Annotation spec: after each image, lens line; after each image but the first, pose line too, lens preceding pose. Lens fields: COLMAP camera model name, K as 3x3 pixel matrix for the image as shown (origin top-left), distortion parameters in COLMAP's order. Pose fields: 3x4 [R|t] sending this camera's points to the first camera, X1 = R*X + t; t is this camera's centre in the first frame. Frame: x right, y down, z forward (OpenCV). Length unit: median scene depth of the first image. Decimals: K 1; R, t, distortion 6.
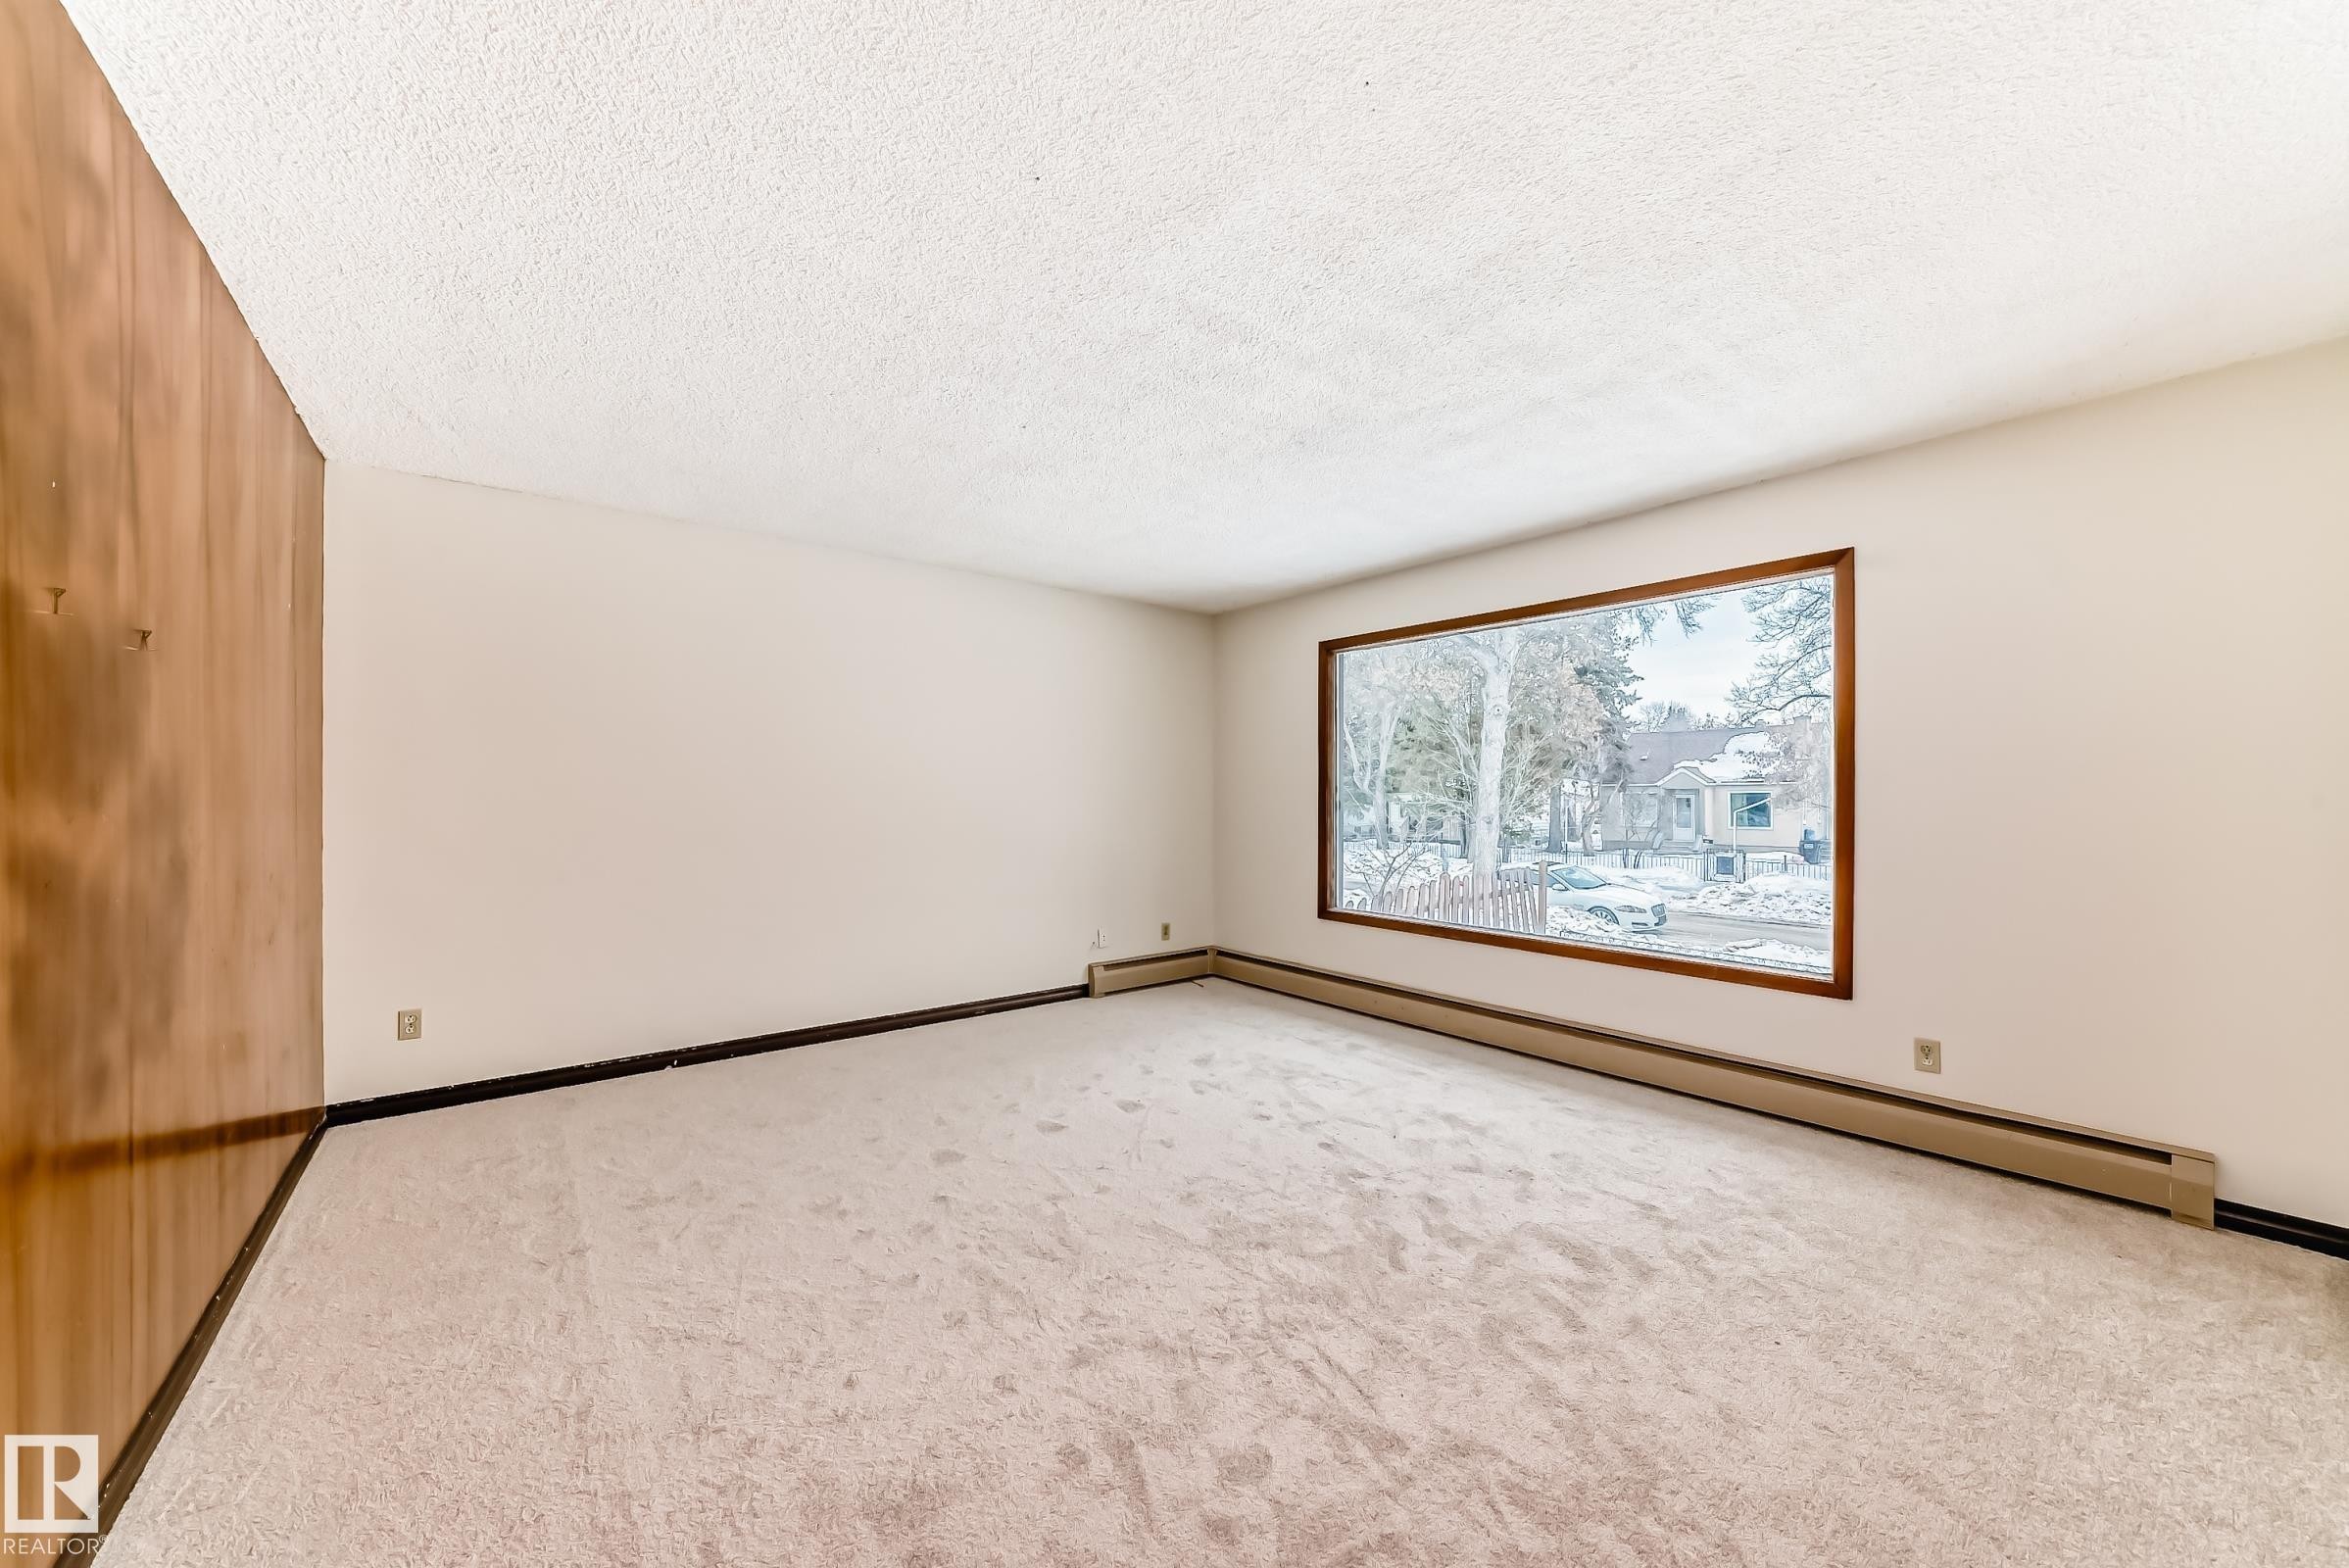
lens RADIAL K [[837.4, 0, 1178.3], [0, 837.4, 790.8], [0, 0, 1]] dist [-0.018138, 0.000199]
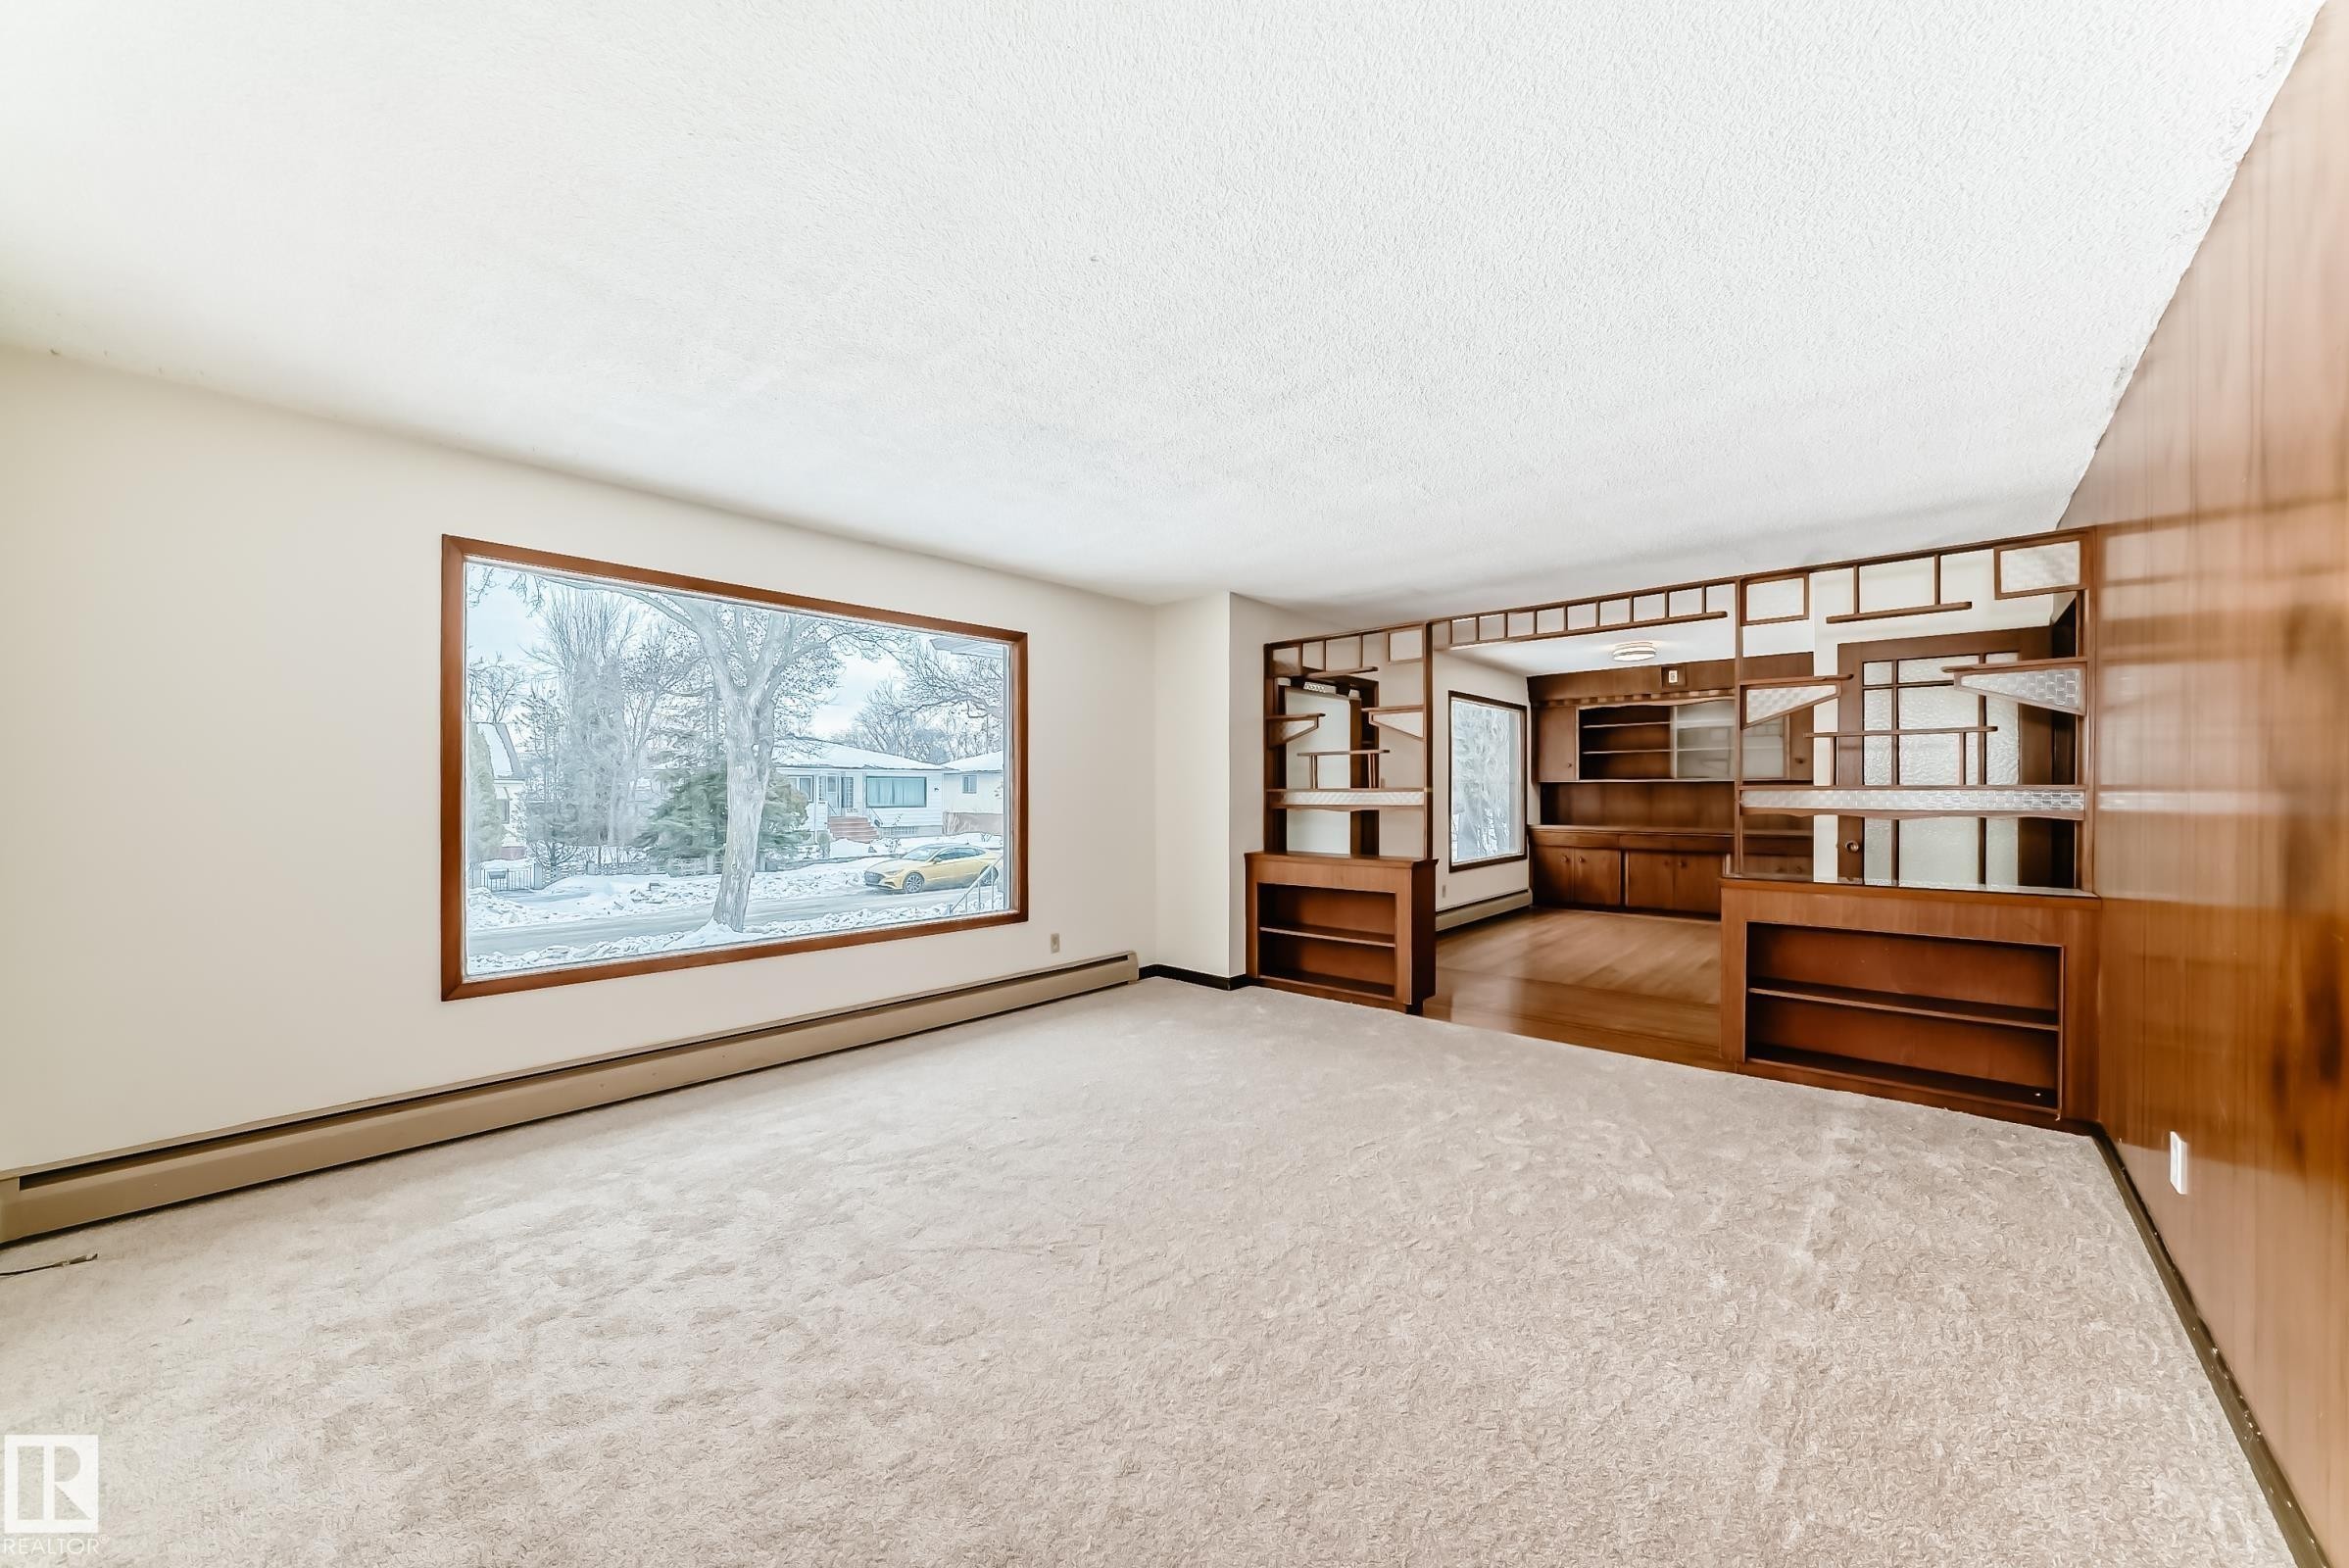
lens RADIAL K [[837.4, 0, 1178.3], [0, 837.4, 790.8], [0, 0, 1]] dist [-0.018138, 0.000199]
pose [[-0.150452, 0.000516, 0.988617, -0.752696], [-0.002580, 0.999996, -0.000915, 0.005534], [-0.988614, -0.002688, -0.150450, 0.896197]]
